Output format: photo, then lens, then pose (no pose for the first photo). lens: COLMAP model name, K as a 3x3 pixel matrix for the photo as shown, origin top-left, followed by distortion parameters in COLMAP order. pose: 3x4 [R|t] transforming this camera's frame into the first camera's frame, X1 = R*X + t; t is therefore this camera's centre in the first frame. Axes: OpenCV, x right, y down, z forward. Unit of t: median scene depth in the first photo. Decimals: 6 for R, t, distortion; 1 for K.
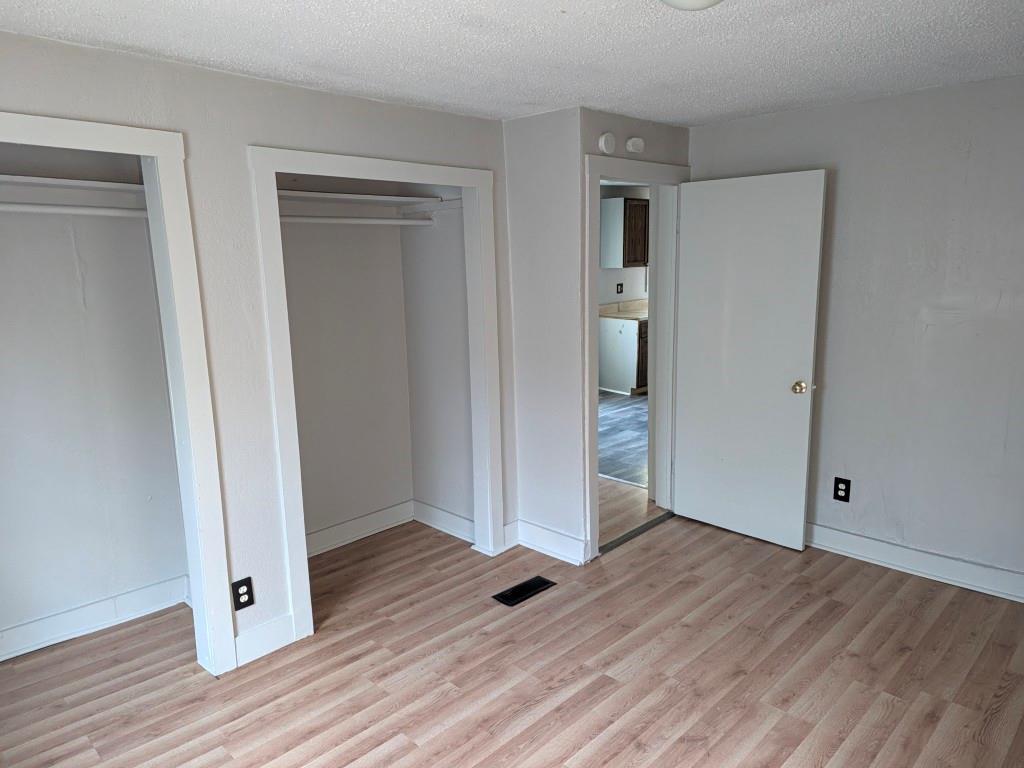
lens RADIAL K [[688.1, 0, 512.0], [0, 688.1, 384.0], [0, 0, 1]] dist [0.007106, -0.003994]
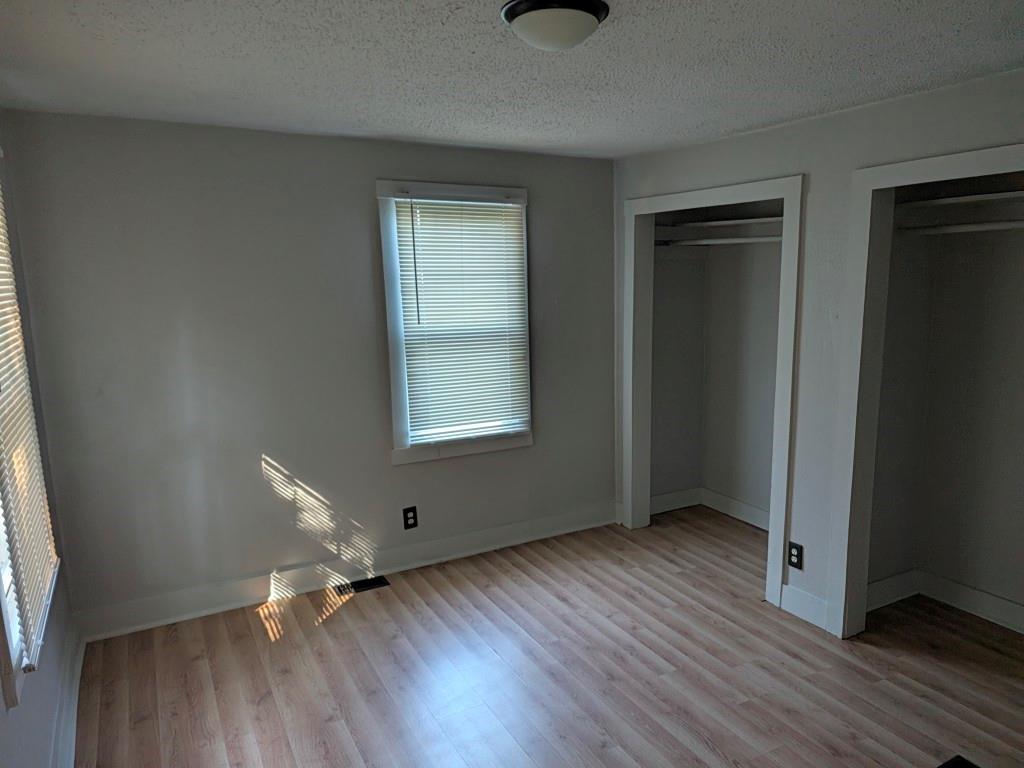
lens RADIAL K [[688.1, 0, 512.0], [0, 688.1, 384.0], [0, 0, 1]] dist [0.007106, -0.003994]
pose [[-0.295143, 0.165970, -0.940927, 0.885290], [-0.153669, 0.963731, 0.218194, -0.176218], [0.943014, 0.208990, -0.258935, 0.846172]]
